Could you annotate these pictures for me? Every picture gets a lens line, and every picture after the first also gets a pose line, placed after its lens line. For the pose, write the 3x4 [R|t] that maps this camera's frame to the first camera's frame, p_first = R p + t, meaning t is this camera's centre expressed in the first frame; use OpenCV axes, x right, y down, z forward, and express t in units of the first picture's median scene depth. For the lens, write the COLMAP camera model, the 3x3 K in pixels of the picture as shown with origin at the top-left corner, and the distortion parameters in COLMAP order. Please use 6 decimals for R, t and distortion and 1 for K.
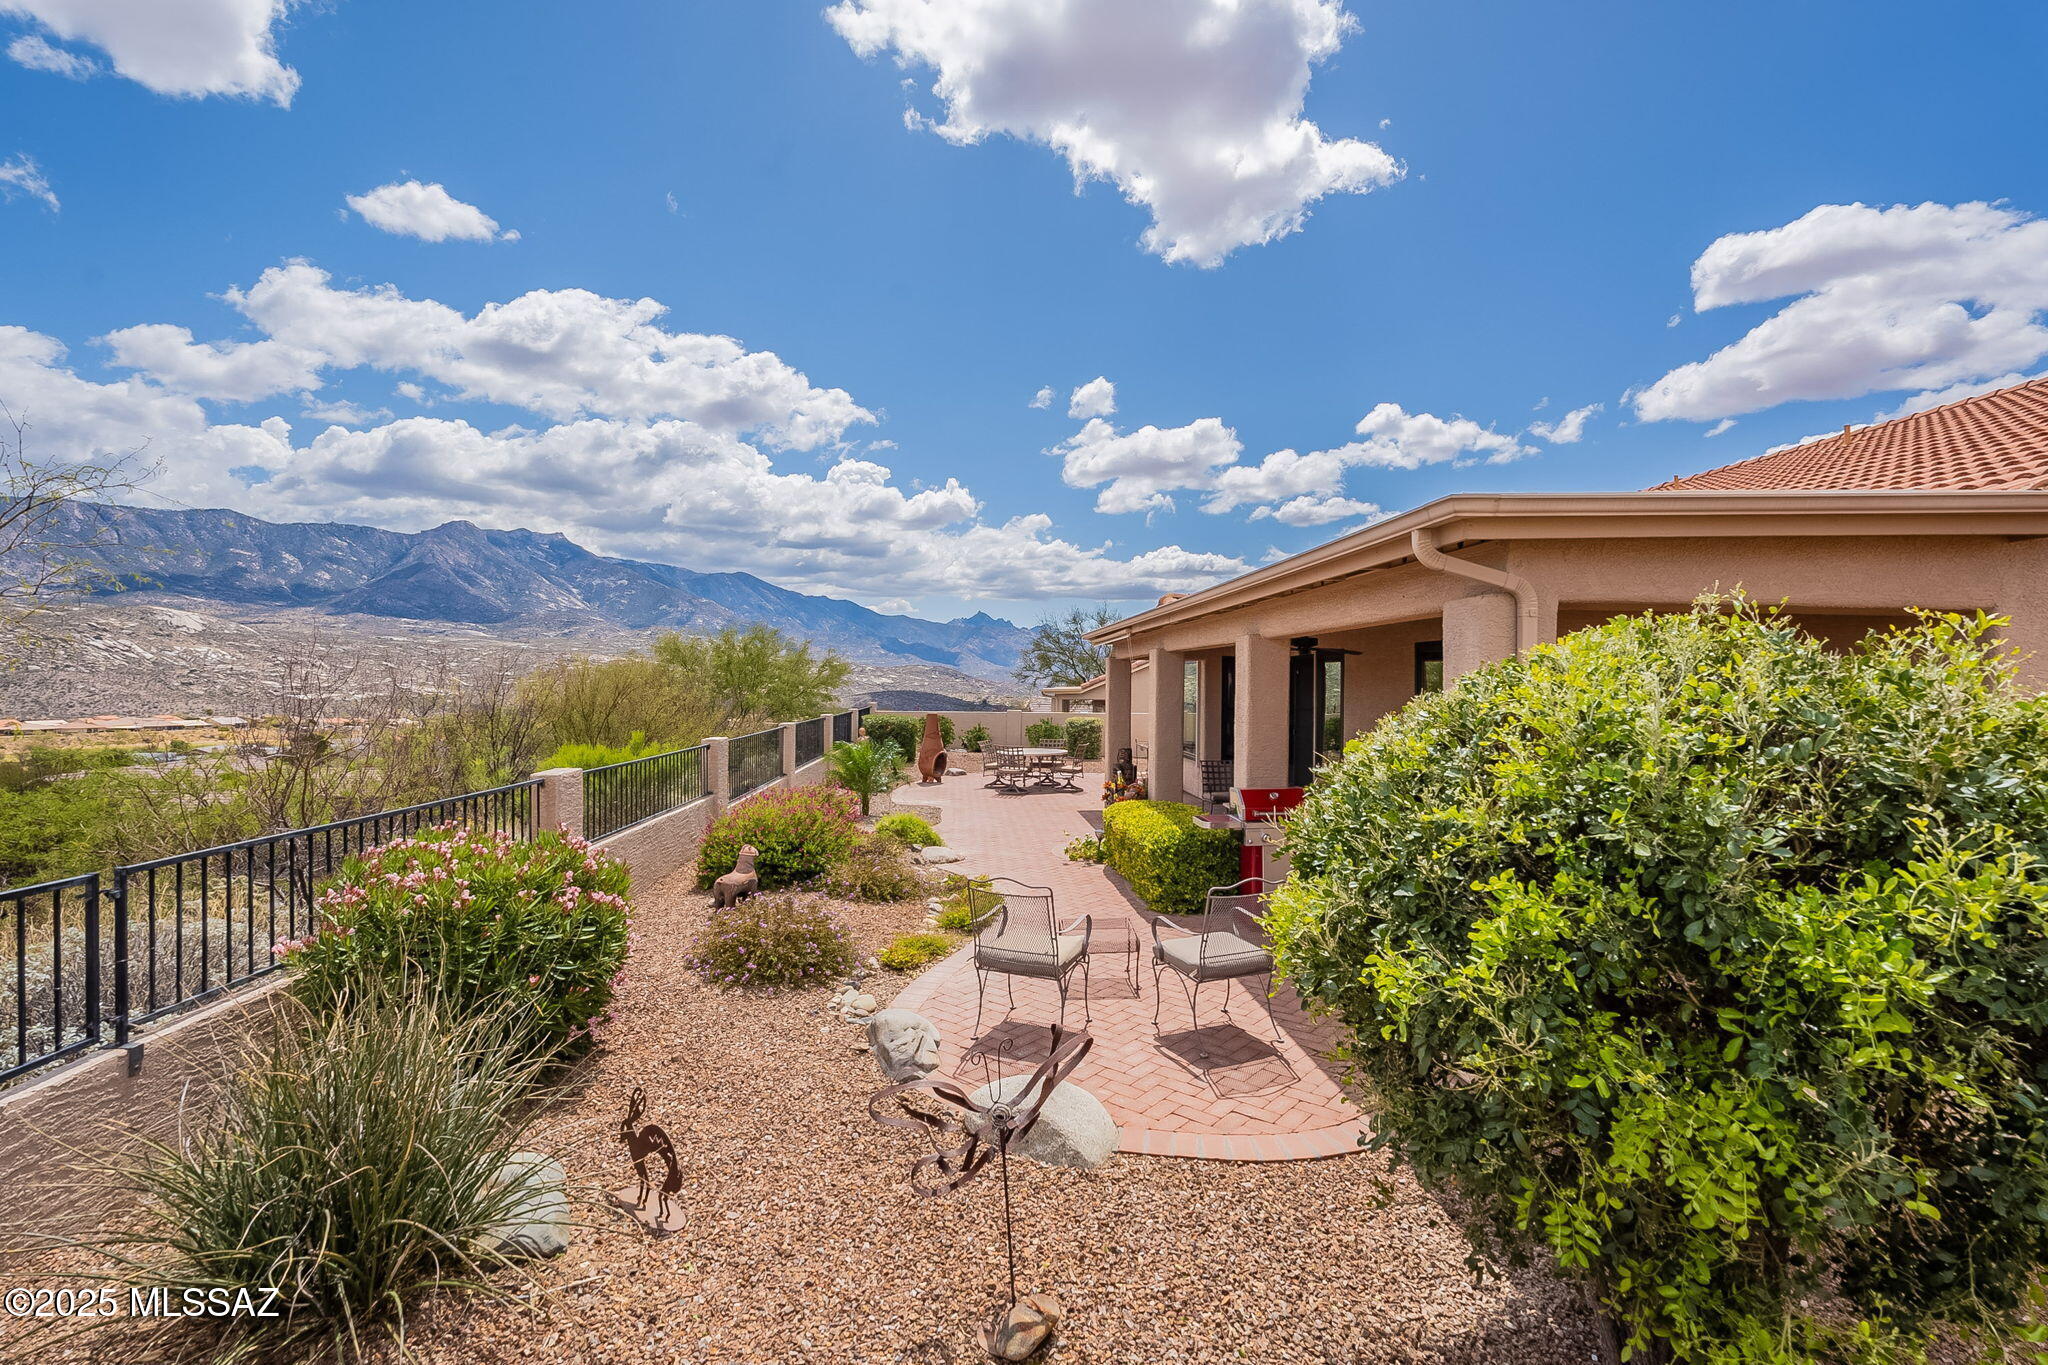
lens RADIAL K [[944.1, 0, 1004.8], [0, 944.1, 681.1], [0, 0, 1]] dist [0.010951, -0.000255]
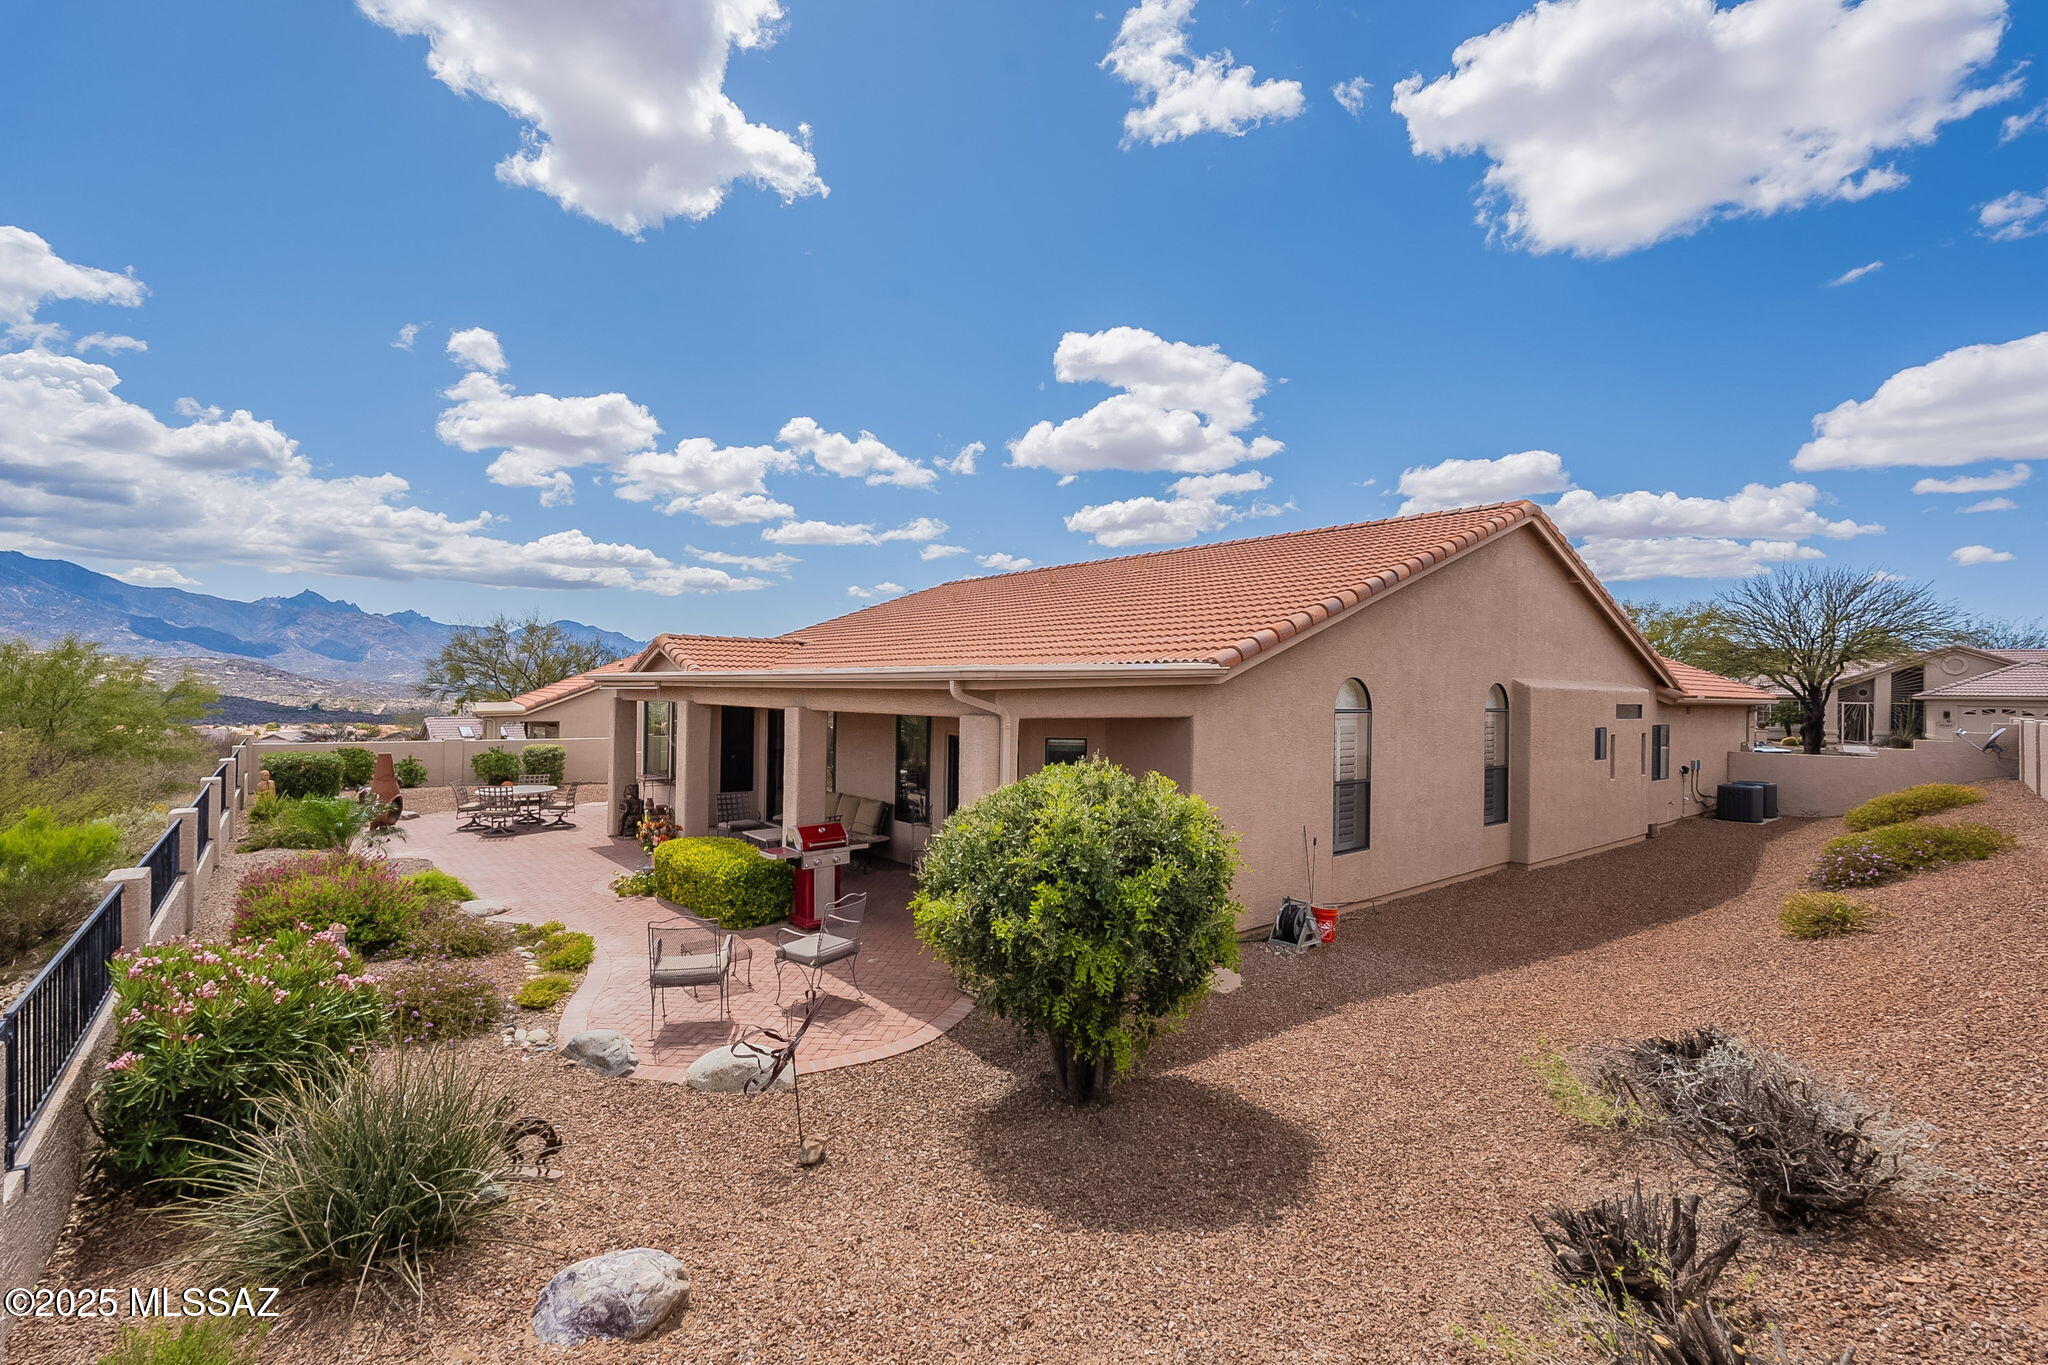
lens RADIAL K [[969.4, 0, 1024.0], [0, 969.4, 682.5], [0, 0, 1]] dist [0.001413, 0.001335]
pose [[0.822977, -0.000294, 0.568075, -0.397381], [0.000192, 1.000000, 0.000240, -0.134811], [-0.568075, -0.000089, 0.822977, -0.454745]]
